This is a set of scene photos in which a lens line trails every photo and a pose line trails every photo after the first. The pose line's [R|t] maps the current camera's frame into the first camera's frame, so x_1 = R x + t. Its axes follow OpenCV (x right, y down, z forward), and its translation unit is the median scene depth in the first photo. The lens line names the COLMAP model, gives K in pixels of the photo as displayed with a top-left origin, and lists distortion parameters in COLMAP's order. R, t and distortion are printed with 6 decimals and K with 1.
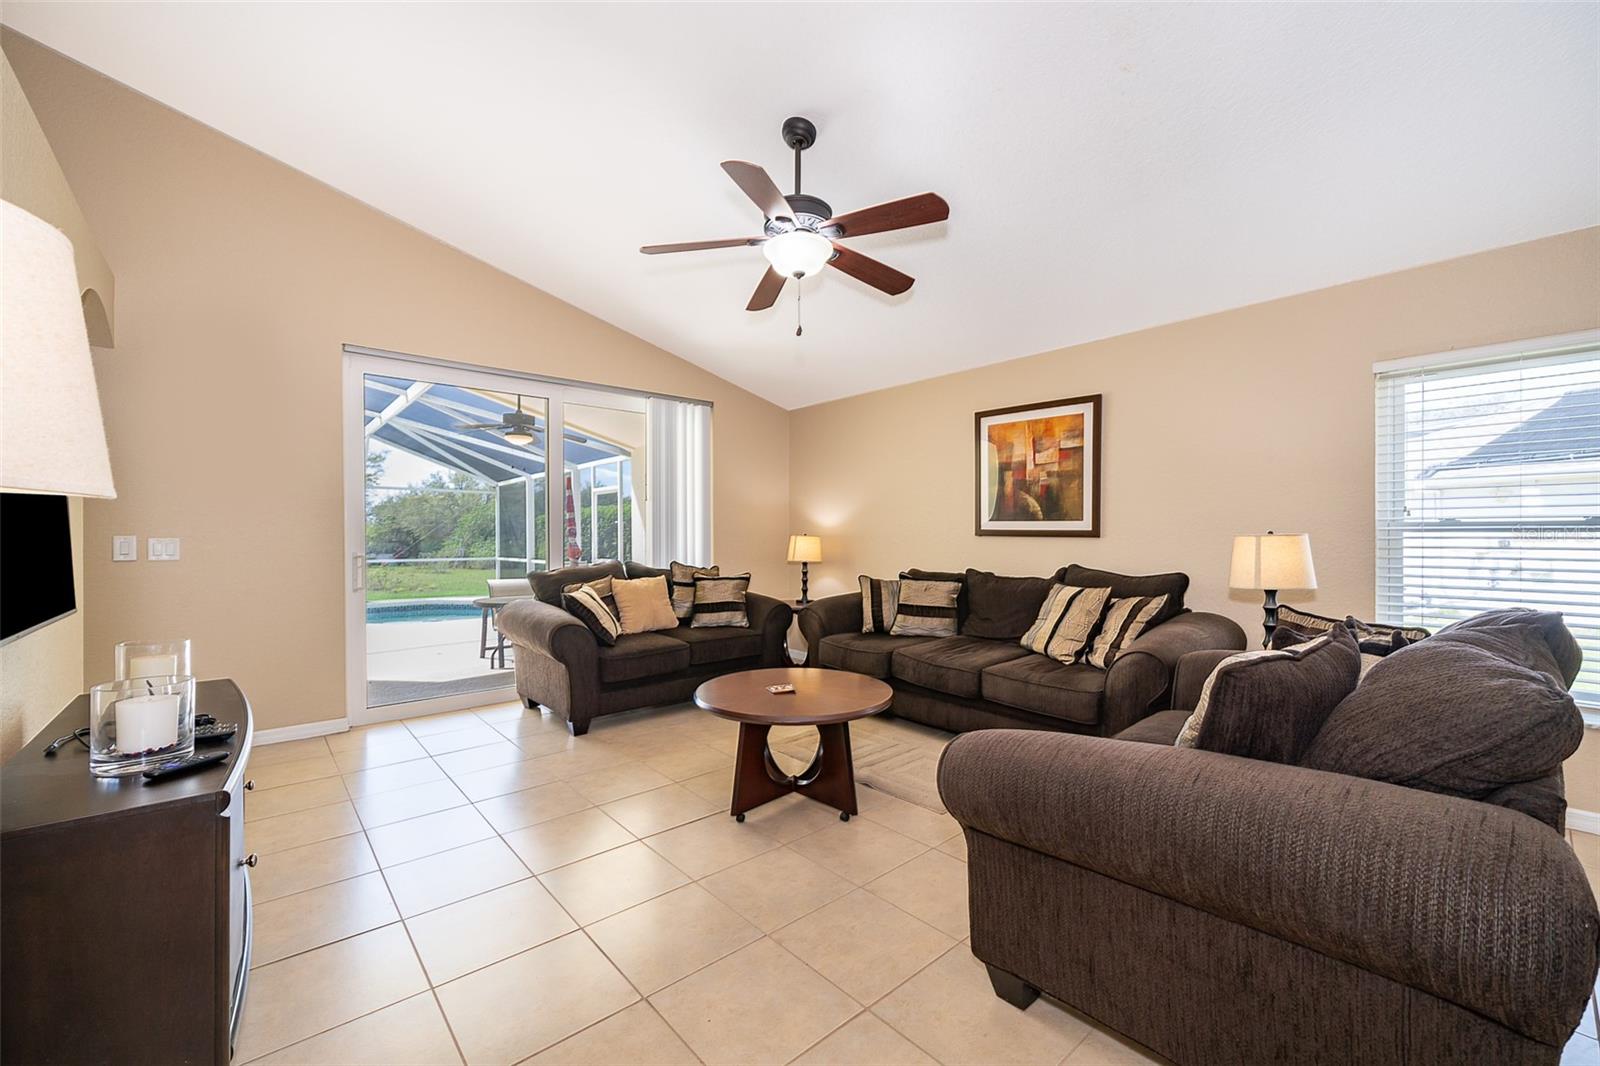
lens RADIAL K [[637.7, 0, 800.0], [0, 637.7, 533.0], [0, 0, 1]] dist [-0.000485, -0.000019]
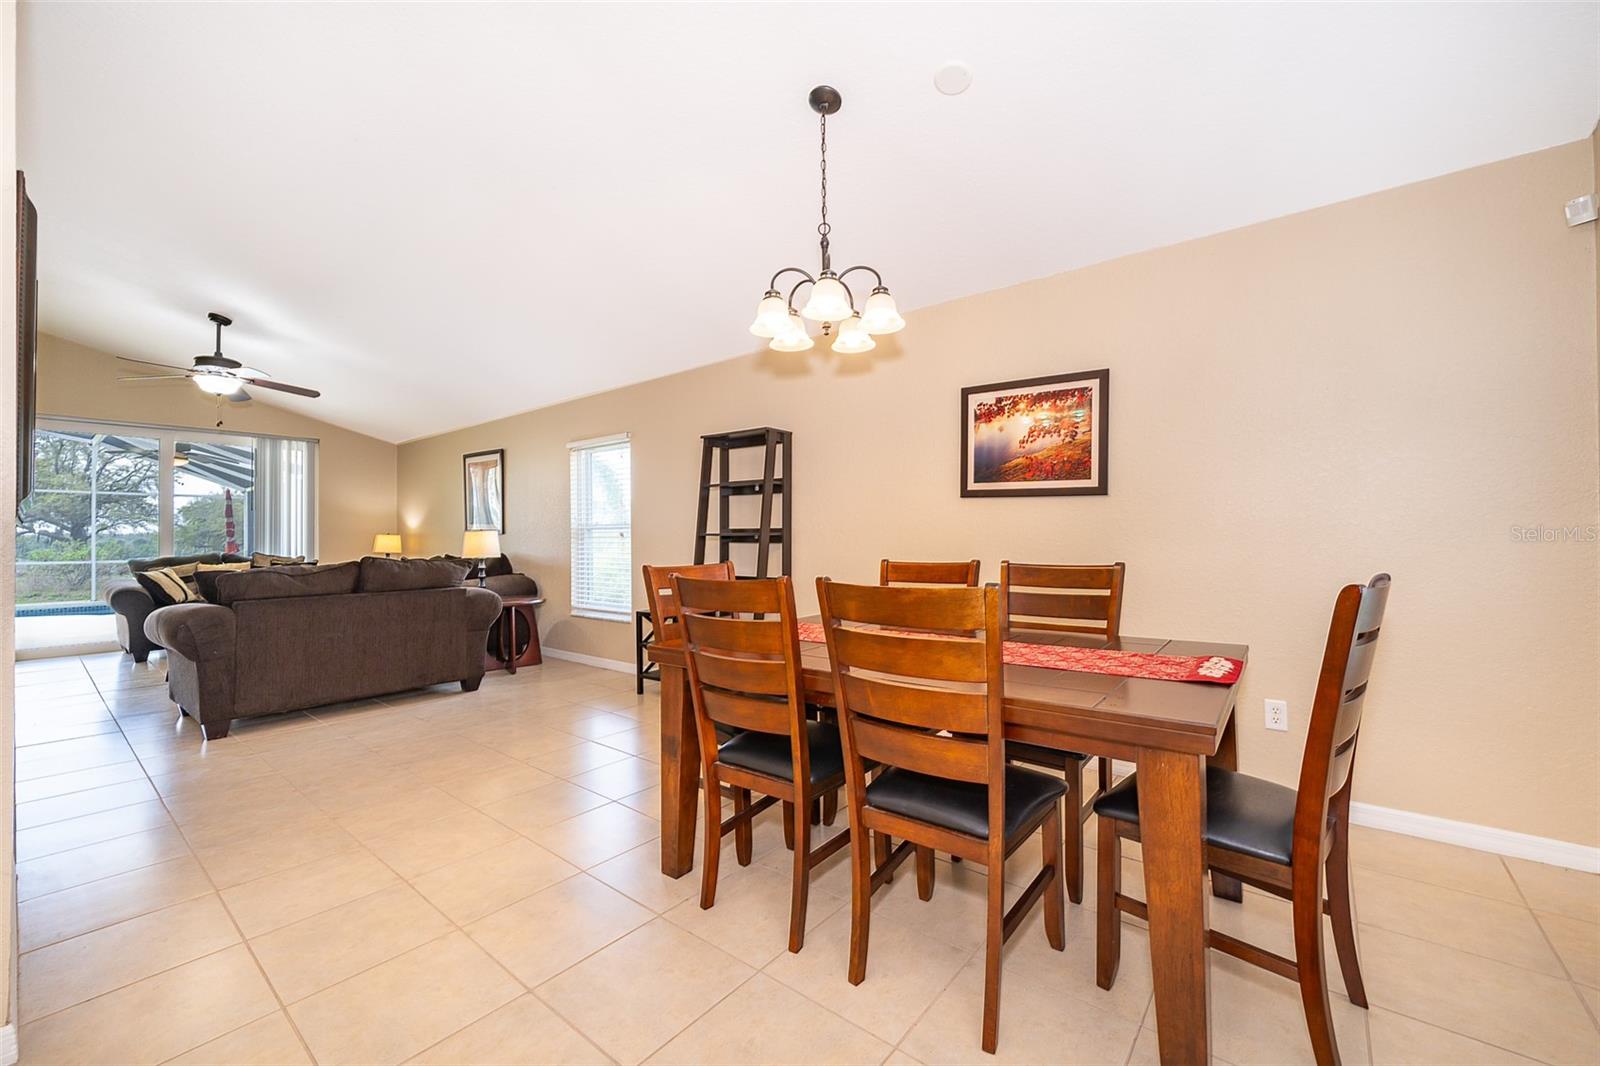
lens RADIAL K [[637.7, 0, 800.0], [0, 637.7, 533.0], [0, 0, 1]] dist [-0.000485, -0.000019]
pose [[0.984699, -0.008004, 0.174078, 0.720487], [0.008068, 0.999967, 0.000342, 0.009426], [-0.174076, 0.001068, 0.984732, -0.612889]]
